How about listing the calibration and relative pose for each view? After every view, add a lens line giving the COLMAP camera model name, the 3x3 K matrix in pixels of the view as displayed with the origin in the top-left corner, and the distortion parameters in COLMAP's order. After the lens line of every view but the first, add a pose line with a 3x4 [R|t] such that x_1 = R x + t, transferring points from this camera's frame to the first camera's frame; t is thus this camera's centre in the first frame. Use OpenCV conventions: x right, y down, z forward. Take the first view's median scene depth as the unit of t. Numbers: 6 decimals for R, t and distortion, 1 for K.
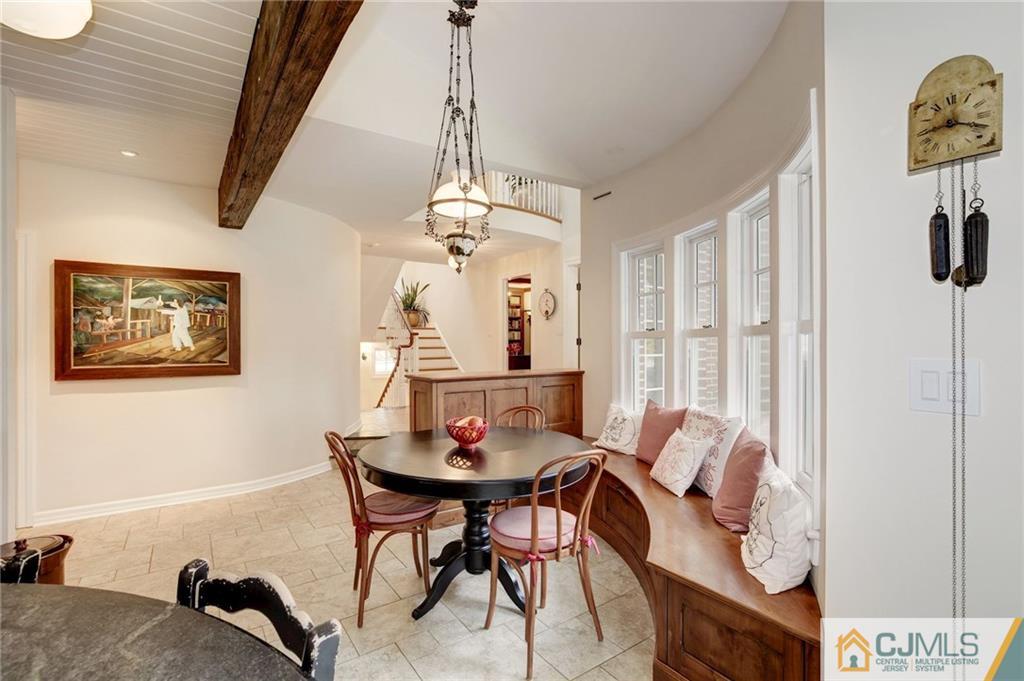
lens RADIAL K [[470.4, 0, 510.5], [0, 470.4, 344.8], [0, 0, 1]] dist [-0.010198, 0.001987]
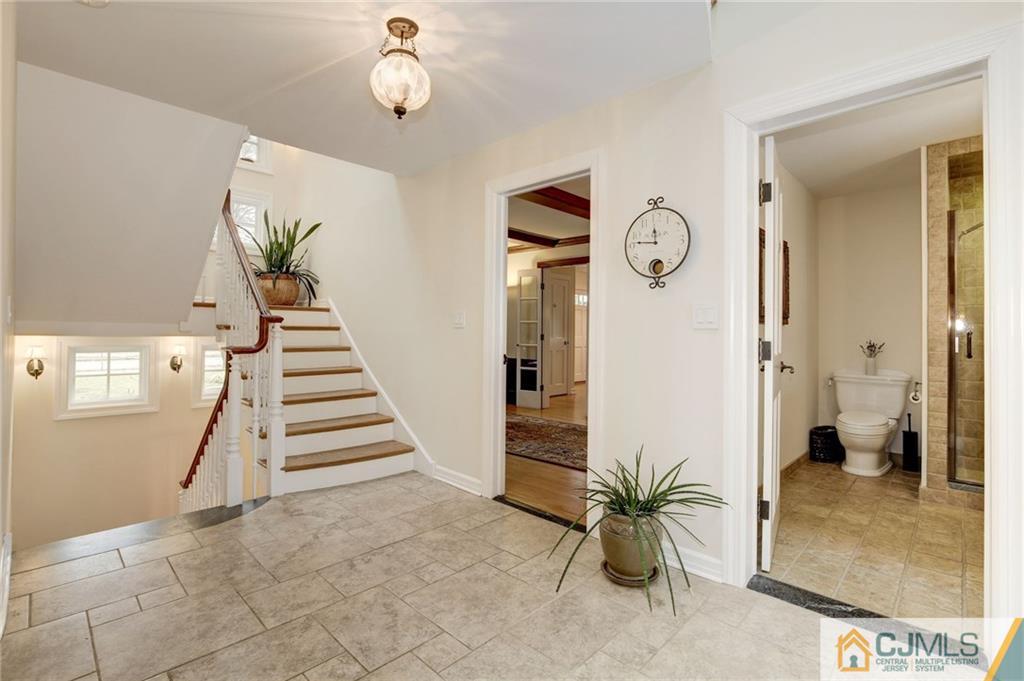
lens RADIAL K [[470.4, 0, 515.4], [0, 470.4, 334.4], [0, 0, 1]] dist [-0.010198, 0.001987]
pose [[0.980431, 0.016472, 0.196173, -0.068999], [-0.016352, 0.999864, -0.002231, -0.011211], [-0.196183, -0.001020, 0.980567, 0.506139]]
